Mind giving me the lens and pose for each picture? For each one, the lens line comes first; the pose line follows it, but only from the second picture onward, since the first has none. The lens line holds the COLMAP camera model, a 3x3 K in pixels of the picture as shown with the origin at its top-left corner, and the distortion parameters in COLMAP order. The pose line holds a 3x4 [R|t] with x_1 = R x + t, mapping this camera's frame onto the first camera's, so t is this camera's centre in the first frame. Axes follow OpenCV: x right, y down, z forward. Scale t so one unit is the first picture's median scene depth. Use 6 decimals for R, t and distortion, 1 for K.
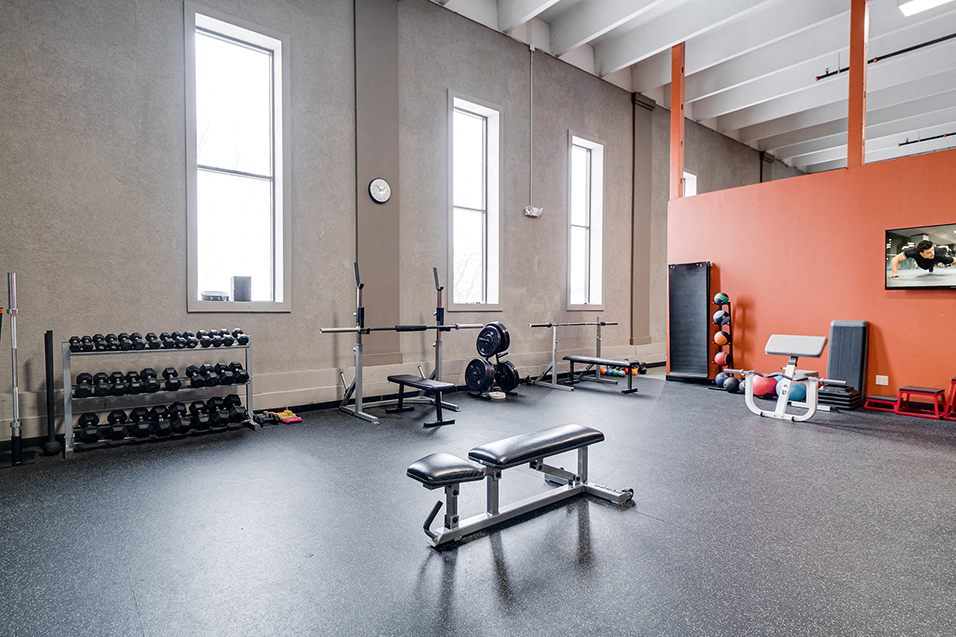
lens RADIAL K [[513.2, 0, 477.4], [0, 513.2, 318.9], [0, 0, 1]] dist [0.004151, -0.000095]
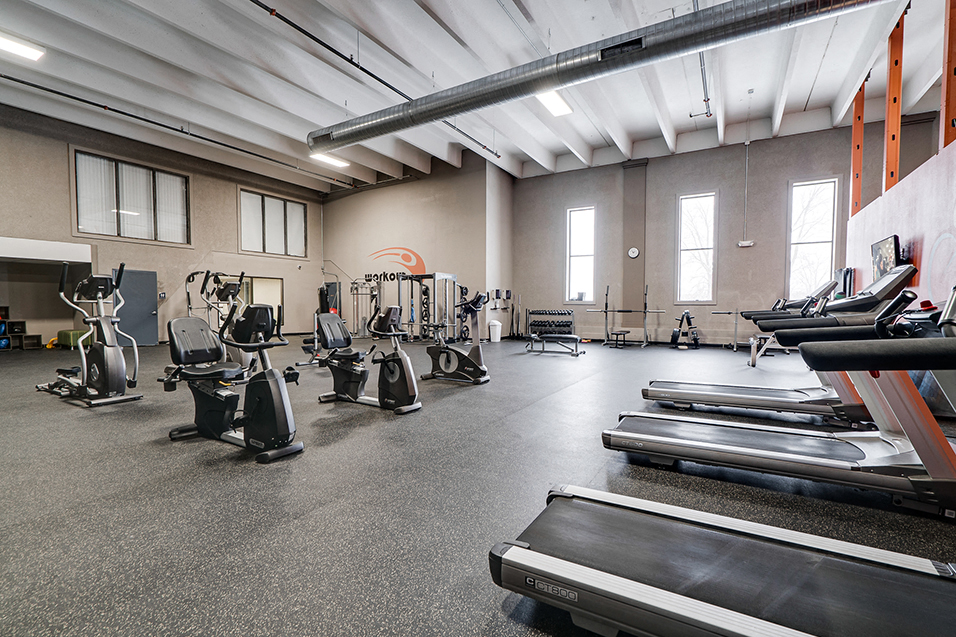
lens RADIAL K [[439.1, 0, 477.6], [0, 439.1, 321.1], [0, 0, 1]] dist [-0.000424, -0.000059]
pose [[0.344868, 0.029304, -0.938194, 1.376501], [-0.024033, 0.999461, 0.022383, 0.031314], [0.938343, 0.014828, 0.345386, -0.331191]]
